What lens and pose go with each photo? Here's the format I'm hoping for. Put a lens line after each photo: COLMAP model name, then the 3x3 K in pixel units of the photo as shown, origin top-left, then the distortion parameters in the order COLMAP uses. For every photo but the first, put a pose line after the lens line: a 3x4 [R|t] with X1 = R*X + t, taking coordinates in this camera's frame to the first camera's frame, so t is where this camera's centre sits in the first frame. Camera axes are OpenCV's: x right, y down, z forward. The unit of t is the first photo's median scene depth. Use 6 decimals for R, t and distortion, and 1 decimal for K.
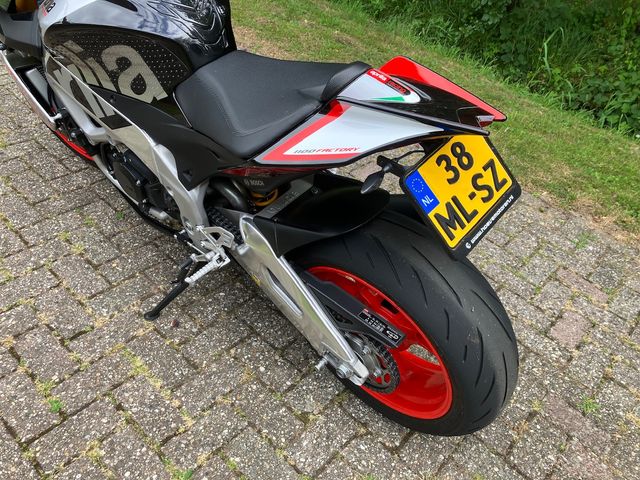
lens RADIAL K [[520.4, 0, 329.2], [0, 520.4, 238.7], [0, 0, 1]] dist [0.004396, 0.004060]
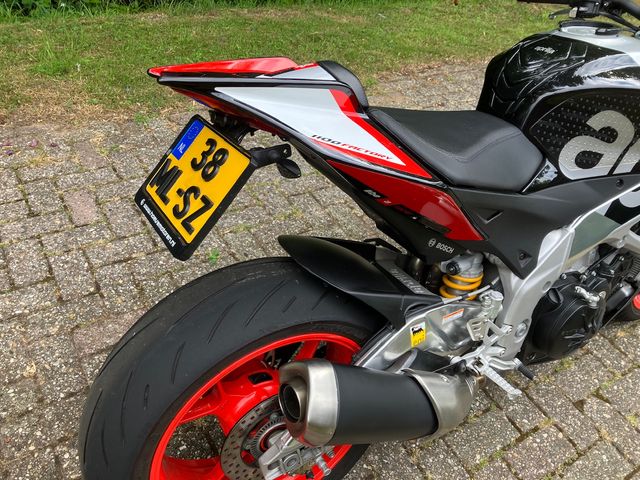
lens RADIAL K [[524.6, 0, 321.2], [0, 524.6, 247.0], [0, 0, 1]] dist [0.005322, -0.002765]
pose [[0.304261, -0.730494, 0.611394, -0.436598], [0.520719, 0.664988, 0.535391, -0.427337], [-0.797670, 0.155466, 0.582712, 0.397810]]
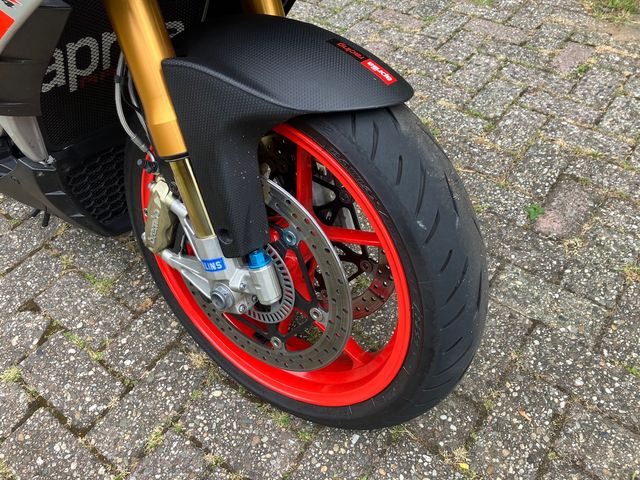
lens RADIAL K [[520.4, 0, 329.2], [0, 520.4, 238.7], [0, 0, 1]] dist [0.004396, 0.004060]
pose [[0.974823, -0.206673, -0.083706, 0.418001], [0.217881, 0.962692, 0.160476, 0.323727], [0.047417, -0.174674, 0.983484, 0.052210]]
